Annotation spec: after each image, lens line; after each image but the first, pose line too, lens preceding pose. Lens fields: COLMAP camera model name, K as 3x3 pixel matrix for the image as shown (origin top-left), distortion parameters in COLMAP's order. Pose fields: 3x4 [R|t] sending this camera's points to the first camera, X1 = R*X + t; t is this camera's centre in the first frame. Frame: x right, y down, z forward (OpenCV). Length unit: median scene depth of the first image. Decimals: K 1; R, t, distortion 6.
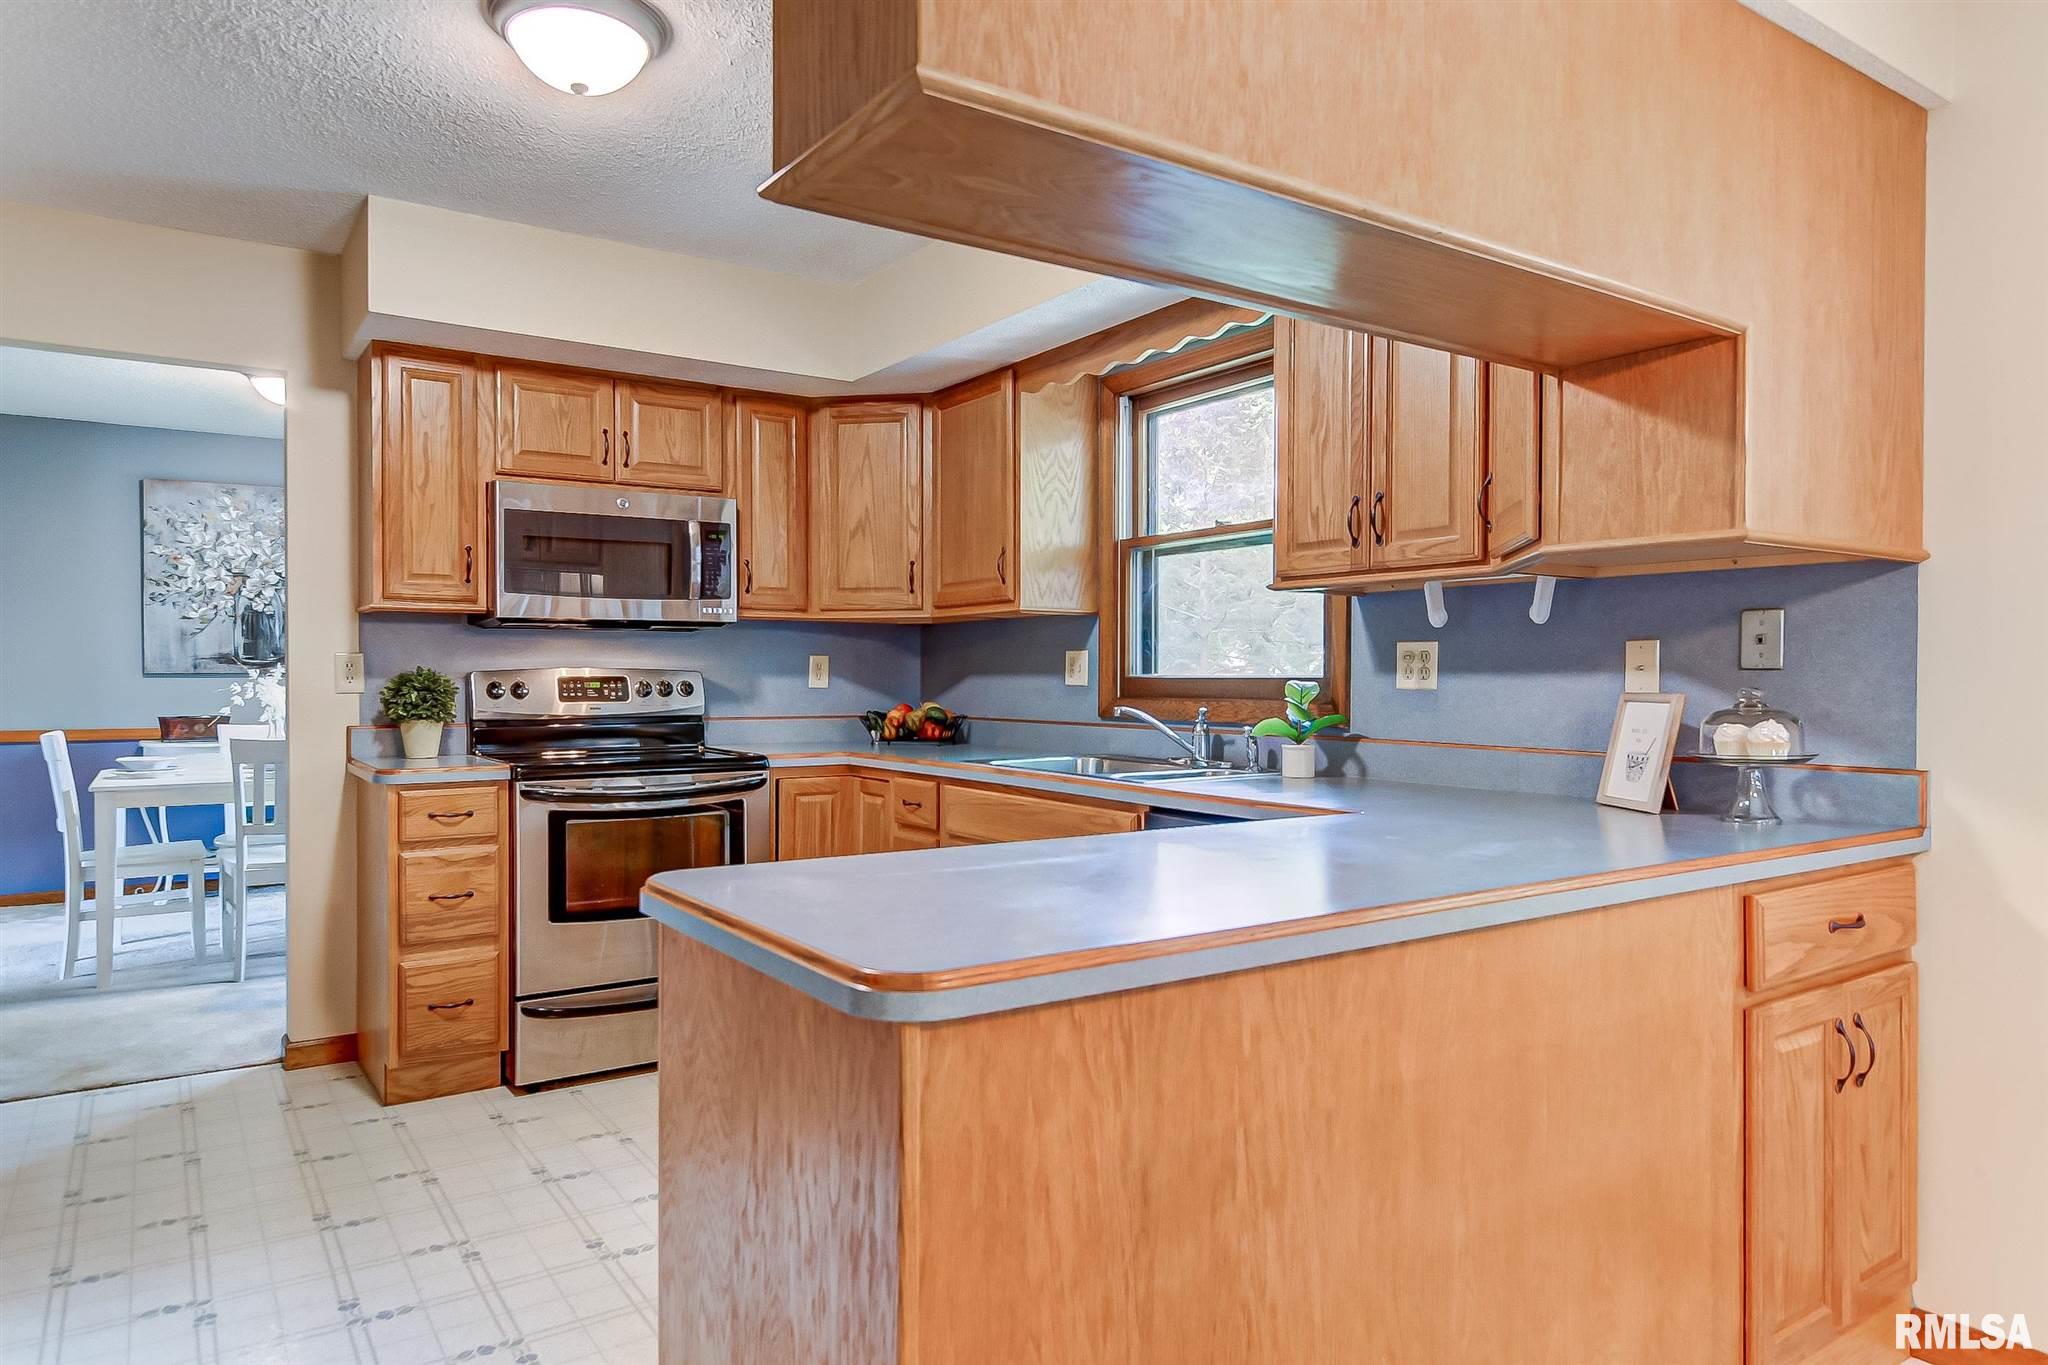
lens RADIAL K [[1271.3, 0, 1032.7], [0, 1271.3, 683.2], [0, 0, 1]] dist [-0.020815, -0.002200]
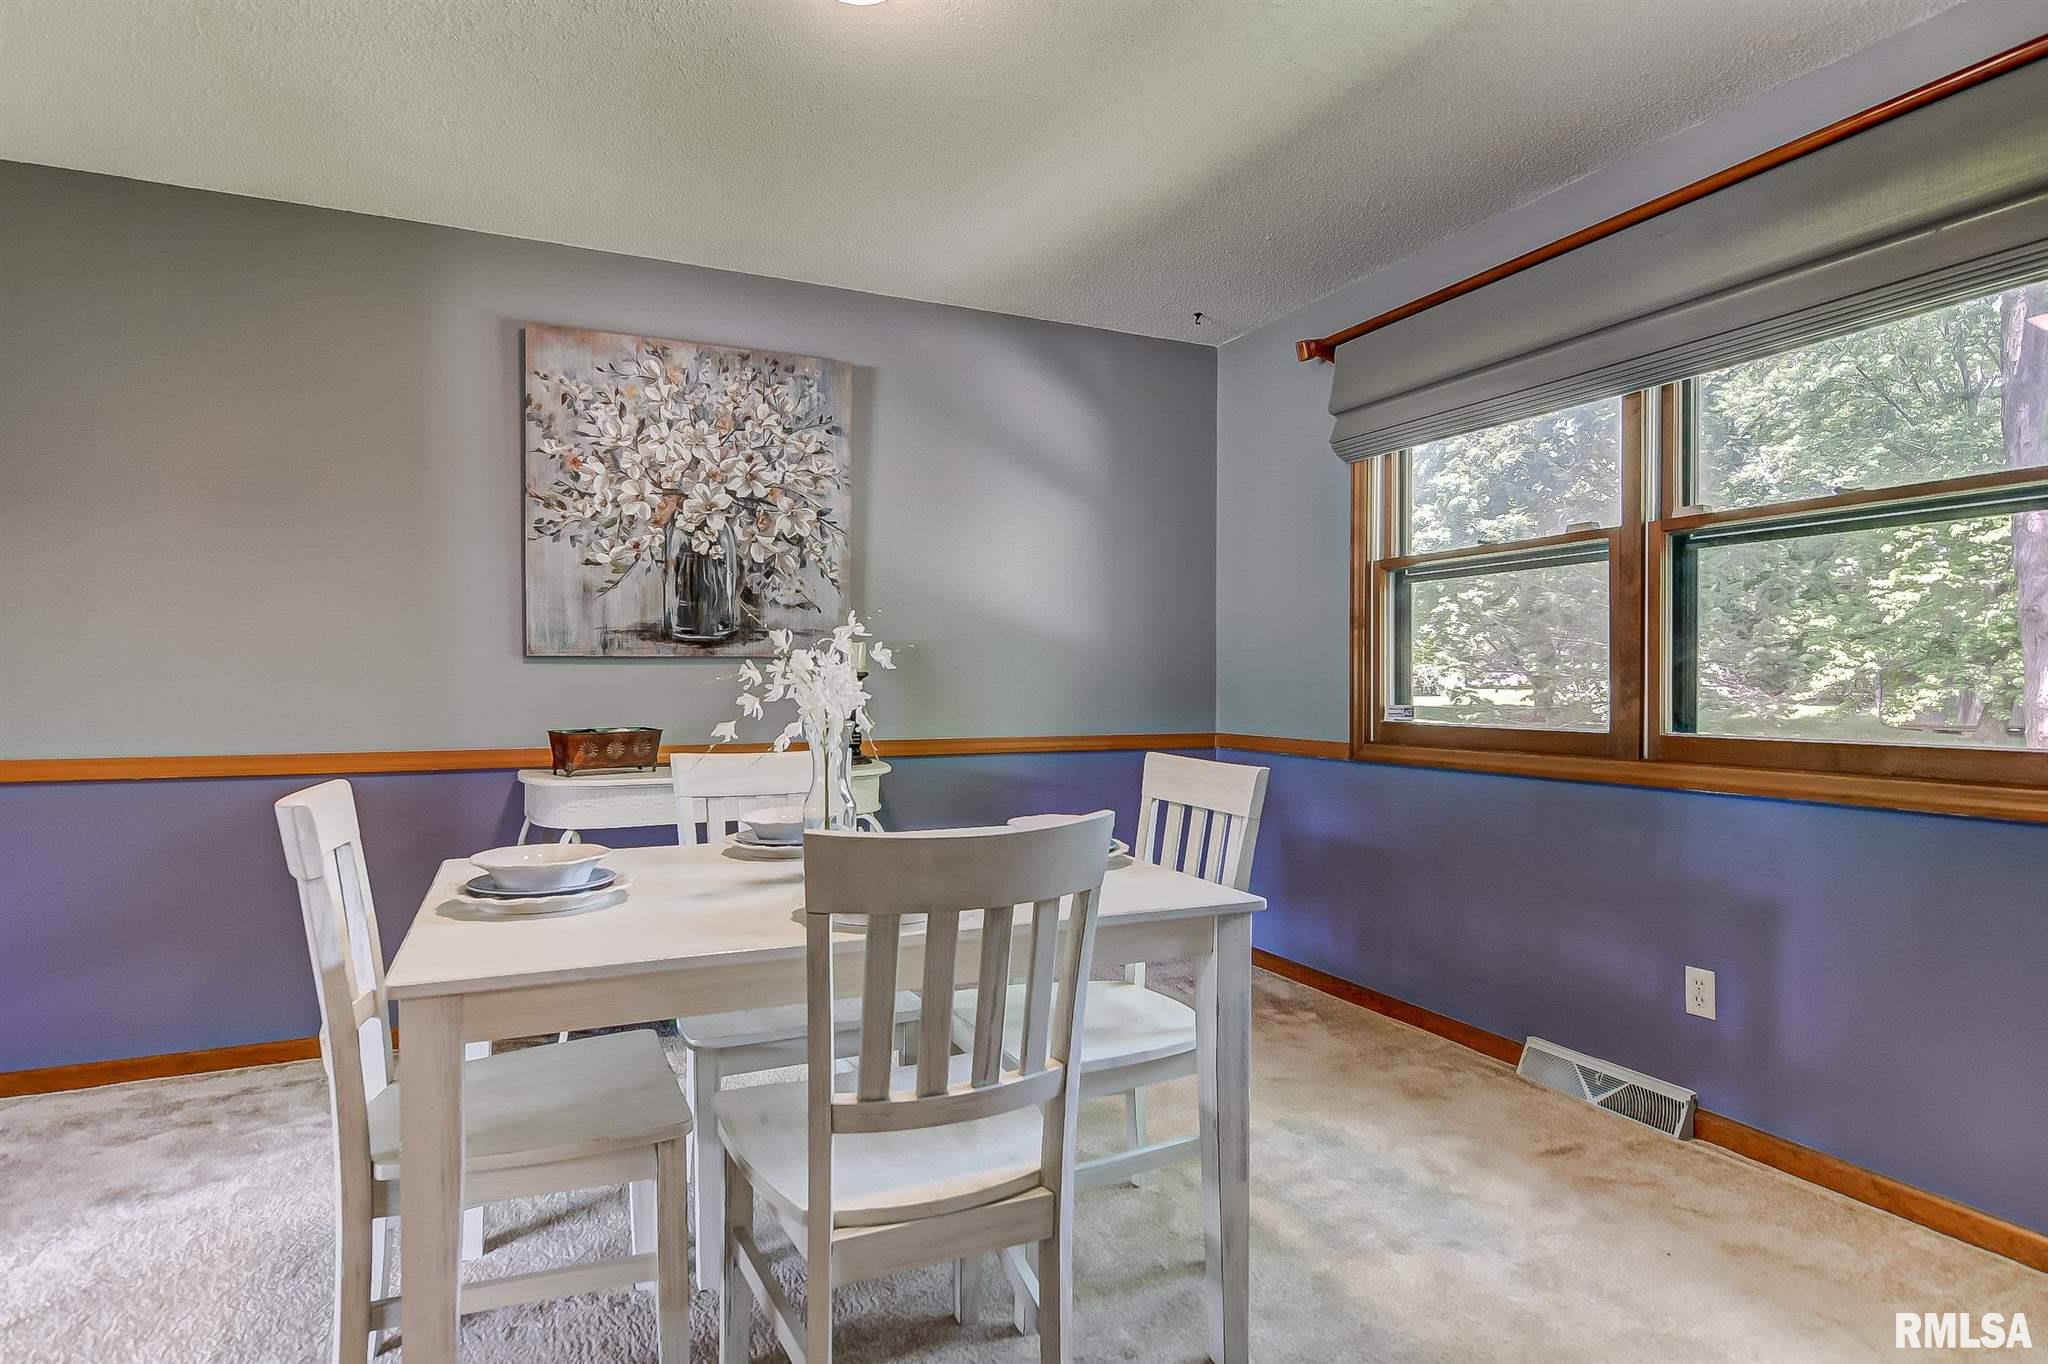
lens RADIAL K [[1102.3, 0, 1020.7], [0, 1102.3, 694.4], [0, 0, 1]] dist [-0.000245, -0.000815]
pose [[0.984040, 0.001608, -0.177941, -0.376673], [-0.002939, 0.999970, -0.007218, 0.013009], [0.177924, 0.007626, 0.984015, 0.519637]]
